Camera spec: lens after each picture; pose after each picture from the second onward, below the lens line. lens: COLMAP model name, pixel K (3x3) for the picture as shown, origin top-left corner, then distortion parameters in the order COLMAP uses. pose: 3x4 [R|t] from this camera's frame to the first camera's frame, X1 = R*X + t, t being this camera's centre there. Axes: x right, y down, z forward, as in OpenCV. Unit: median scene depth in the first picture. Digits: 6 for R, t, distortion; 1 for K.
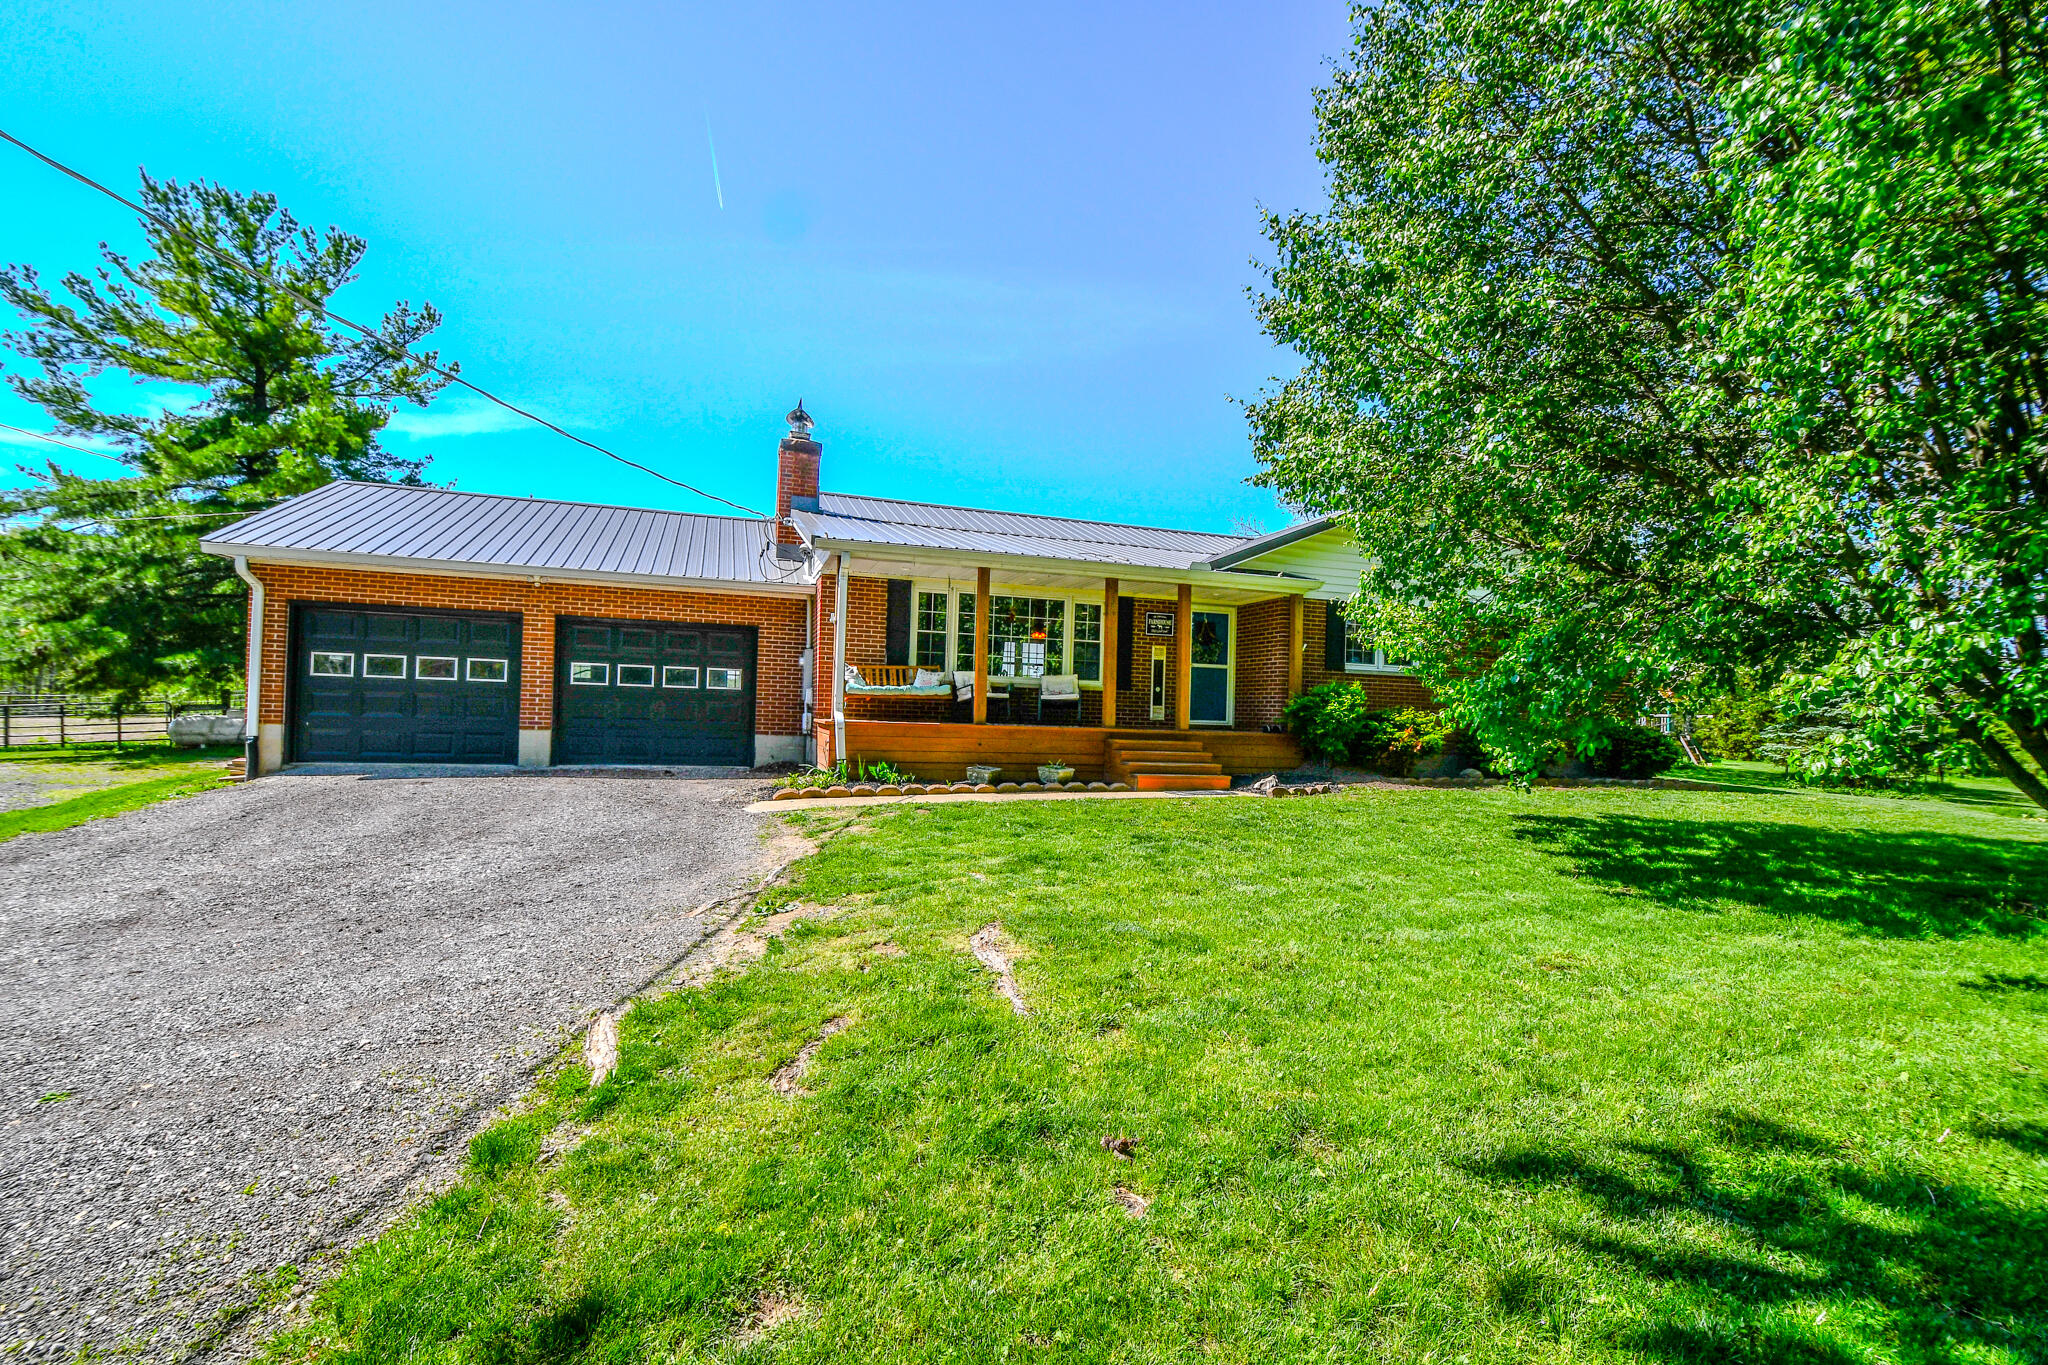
lens RADIAL K [[887.6, 0, 997.3], [0, 887.6, 703.3], [0, 0, 1]] dist [0.000805, -0.011572]
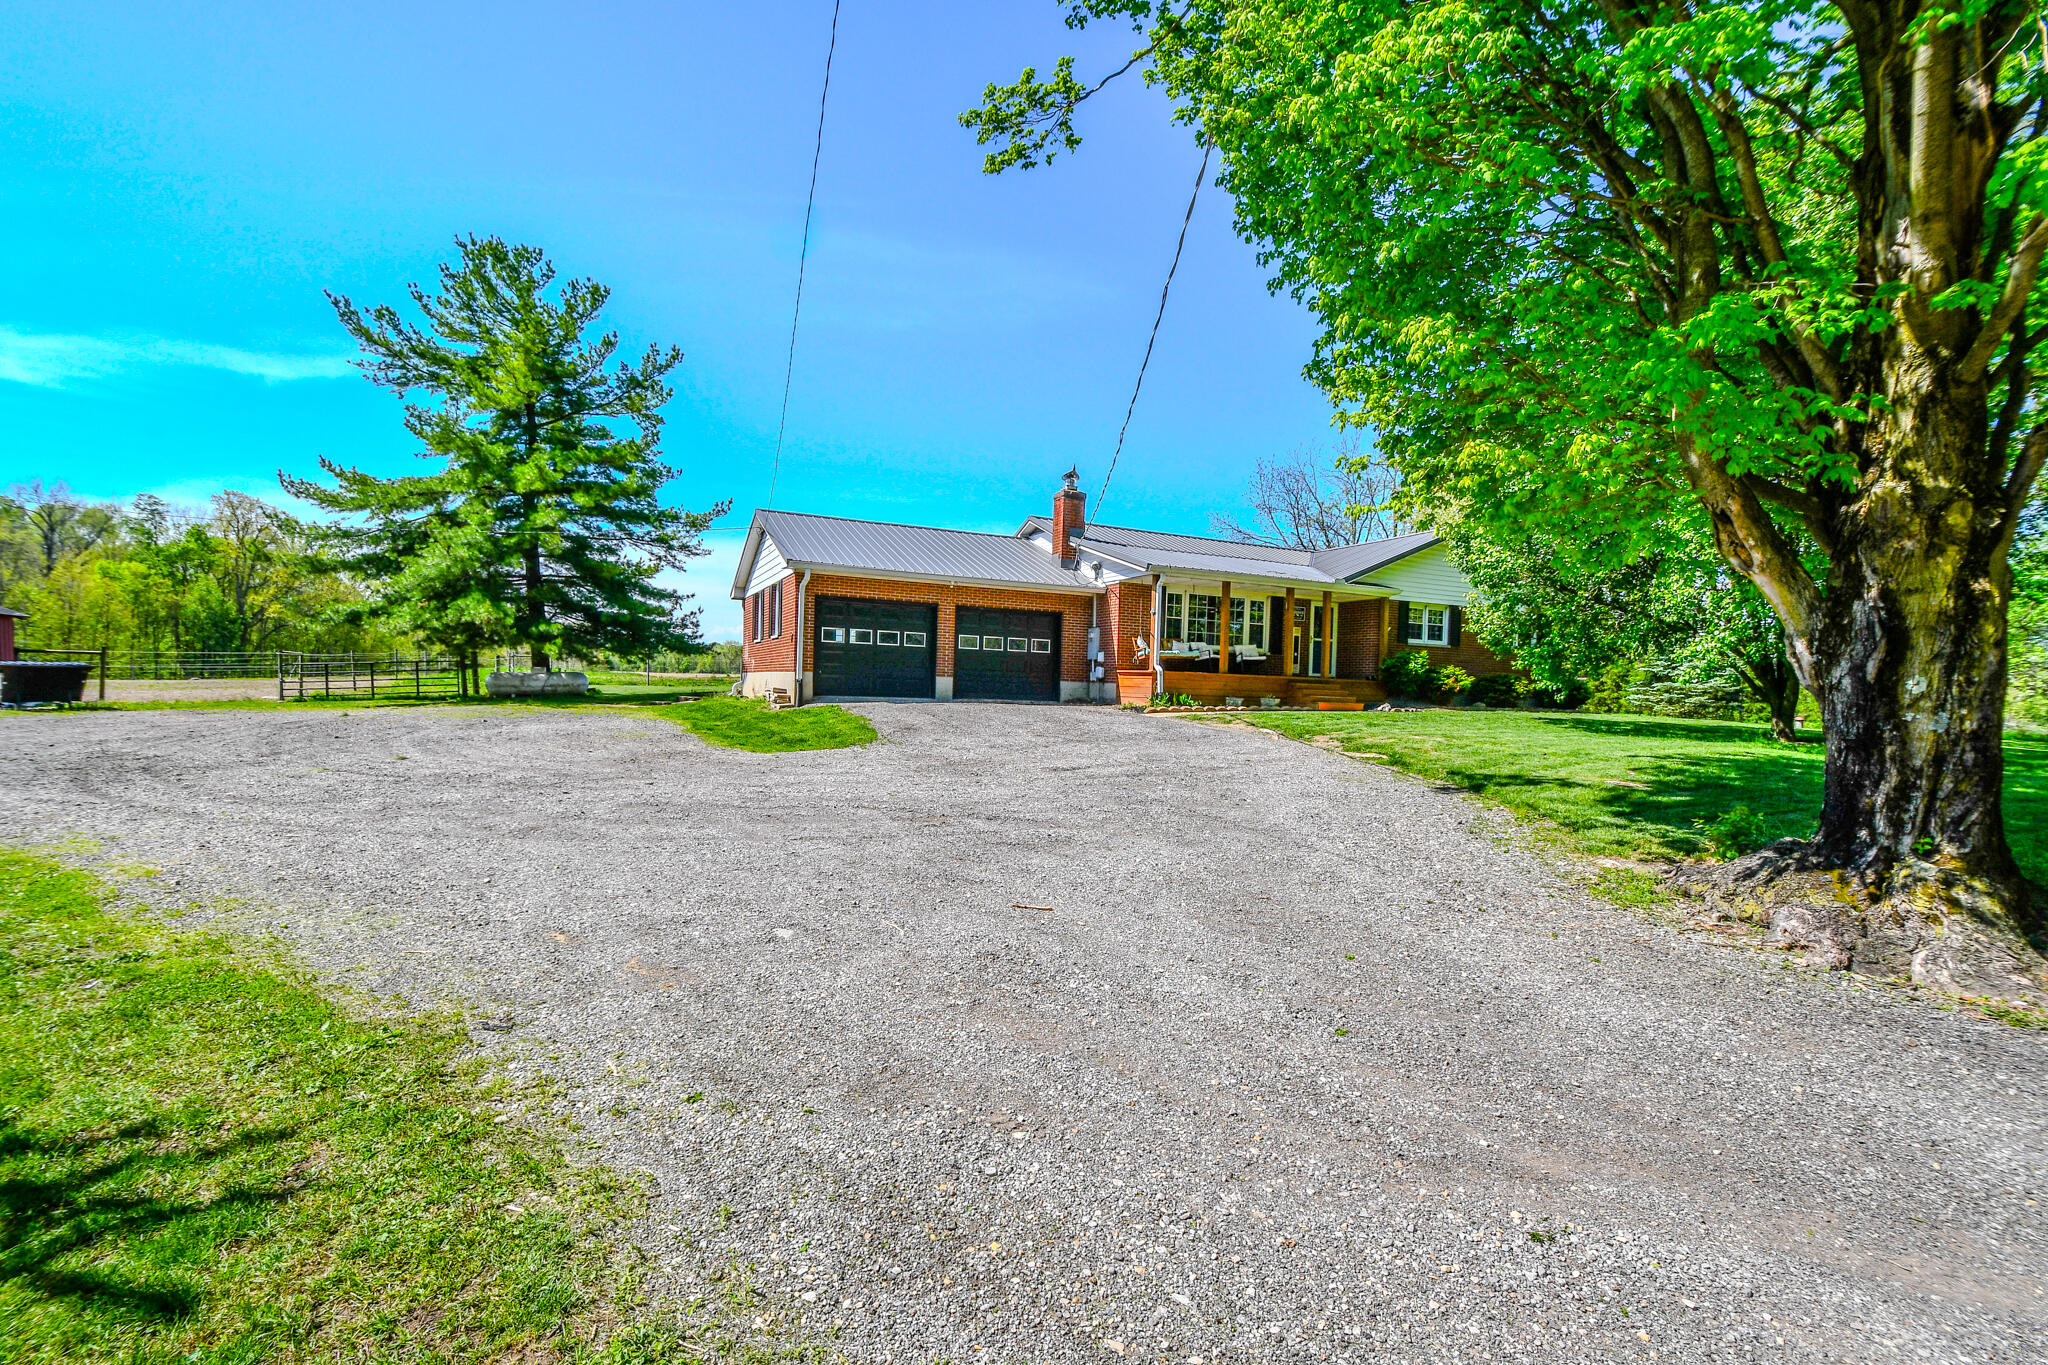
lens RADIAL K [[887.6, 0, 997.3], [0, 887.6, 703.3], [0, 0, 1]] dist [0.000805, -0.011572]
pose [[0.993244, -0.000869, 0.116043, -0.568375], [-0.003188, 0.999390, 0.034770, 0.019968], [-0.116003, -0.034905, 0.992635, -0.564277]]
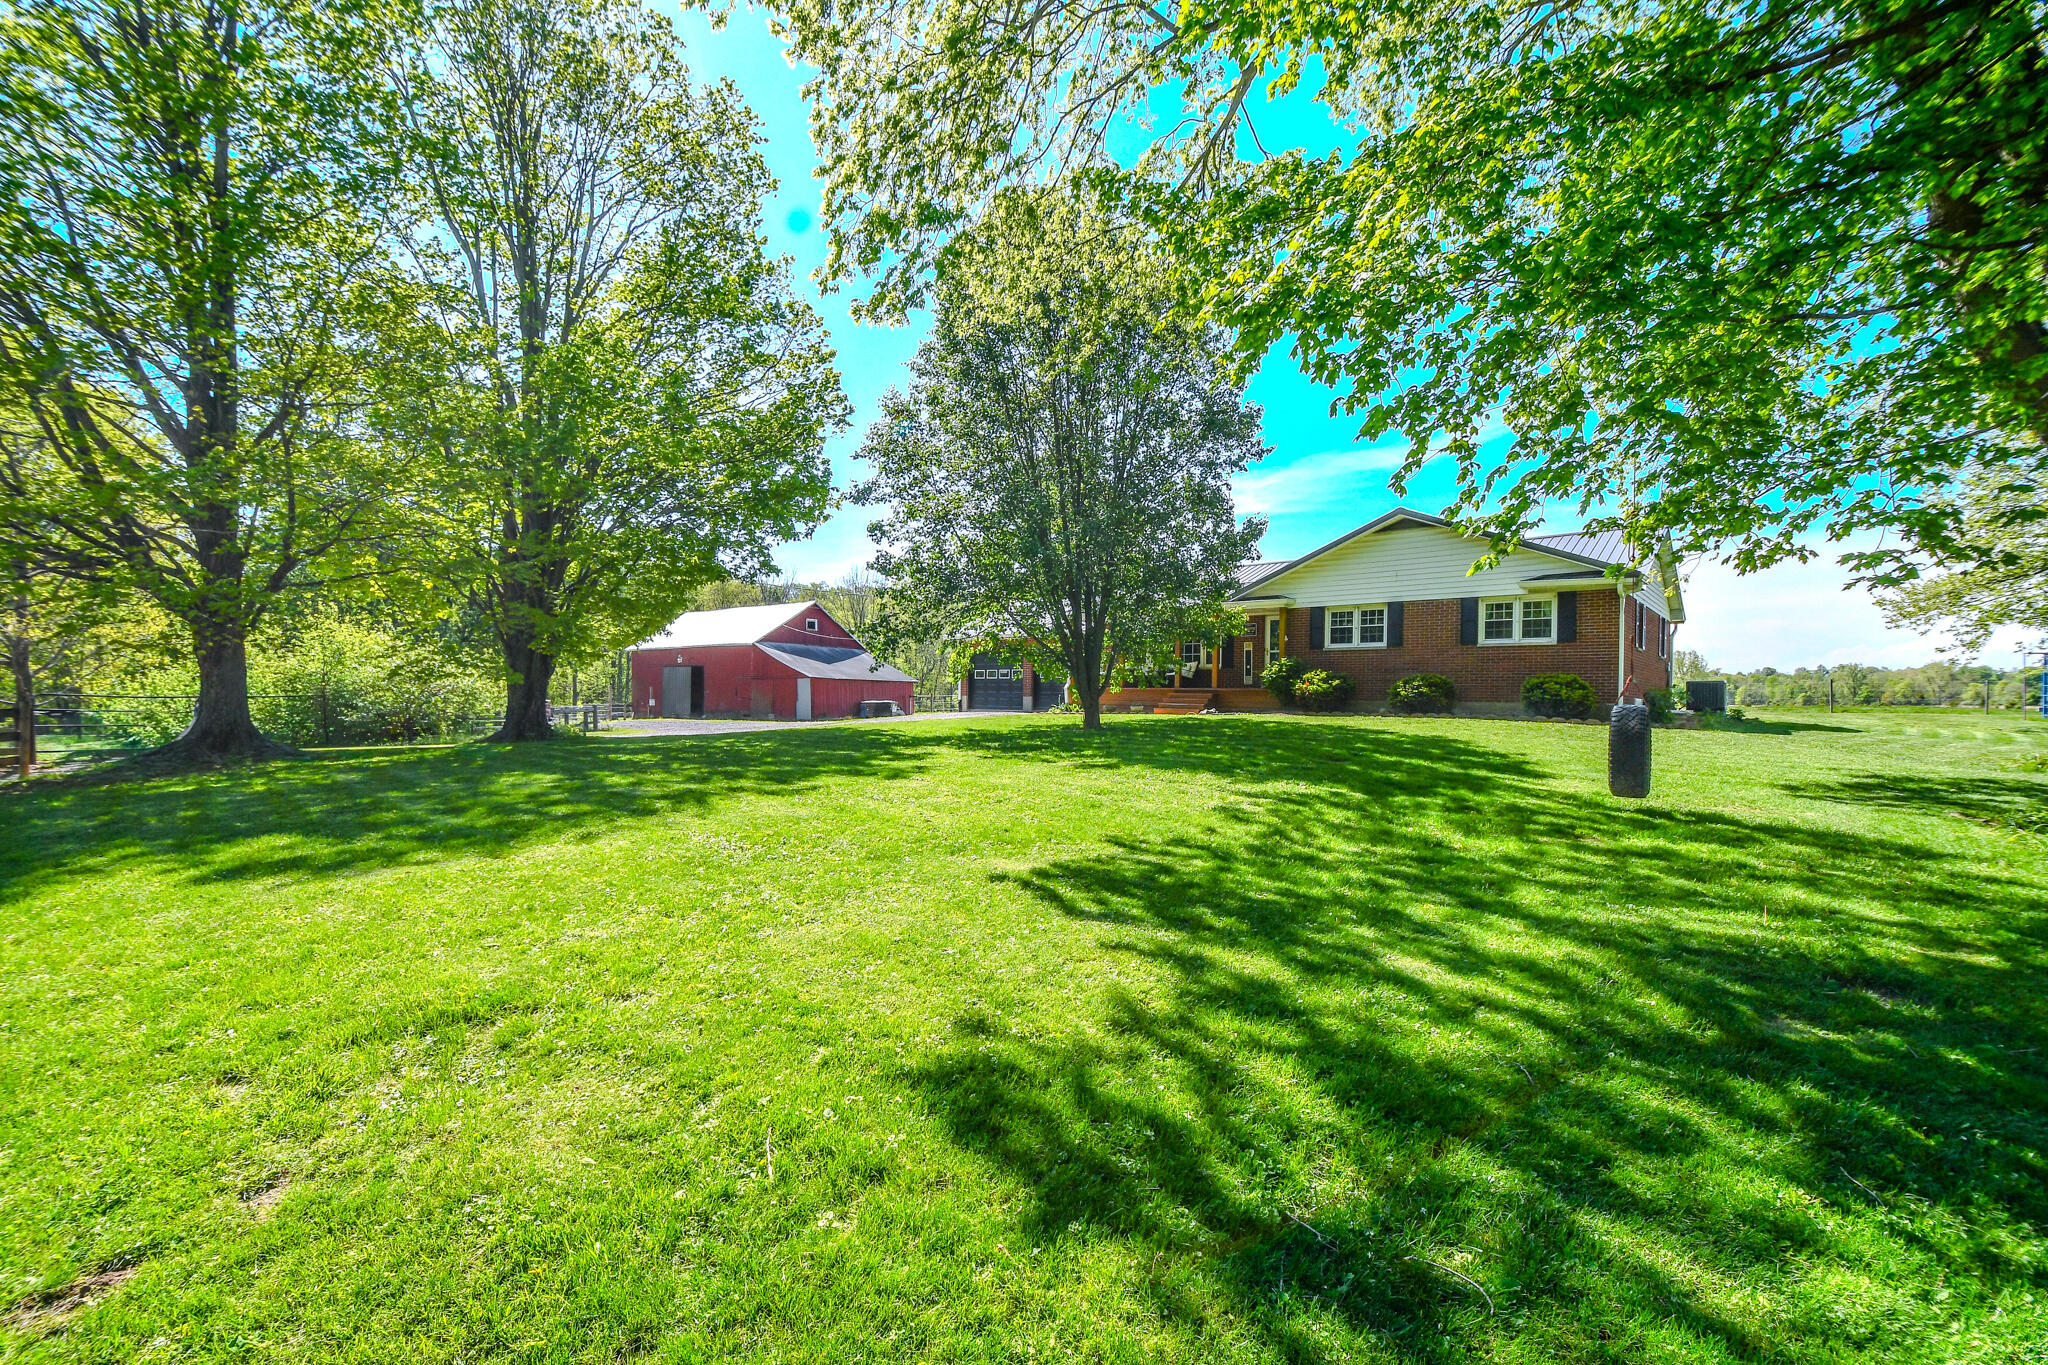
lens RADIAL K [[887.6, 0, 997.3], [0, 887.6, 703.3], [0, 0, 1]] dist [0.000805, -0.011572]
pose [[0.511214, -0.020140, -0.859218, 1.512974], [0.008583, 0.999795, -0.018328, 0.089326], [0.859411, 0.001995, 0.511282, -0.355007]]
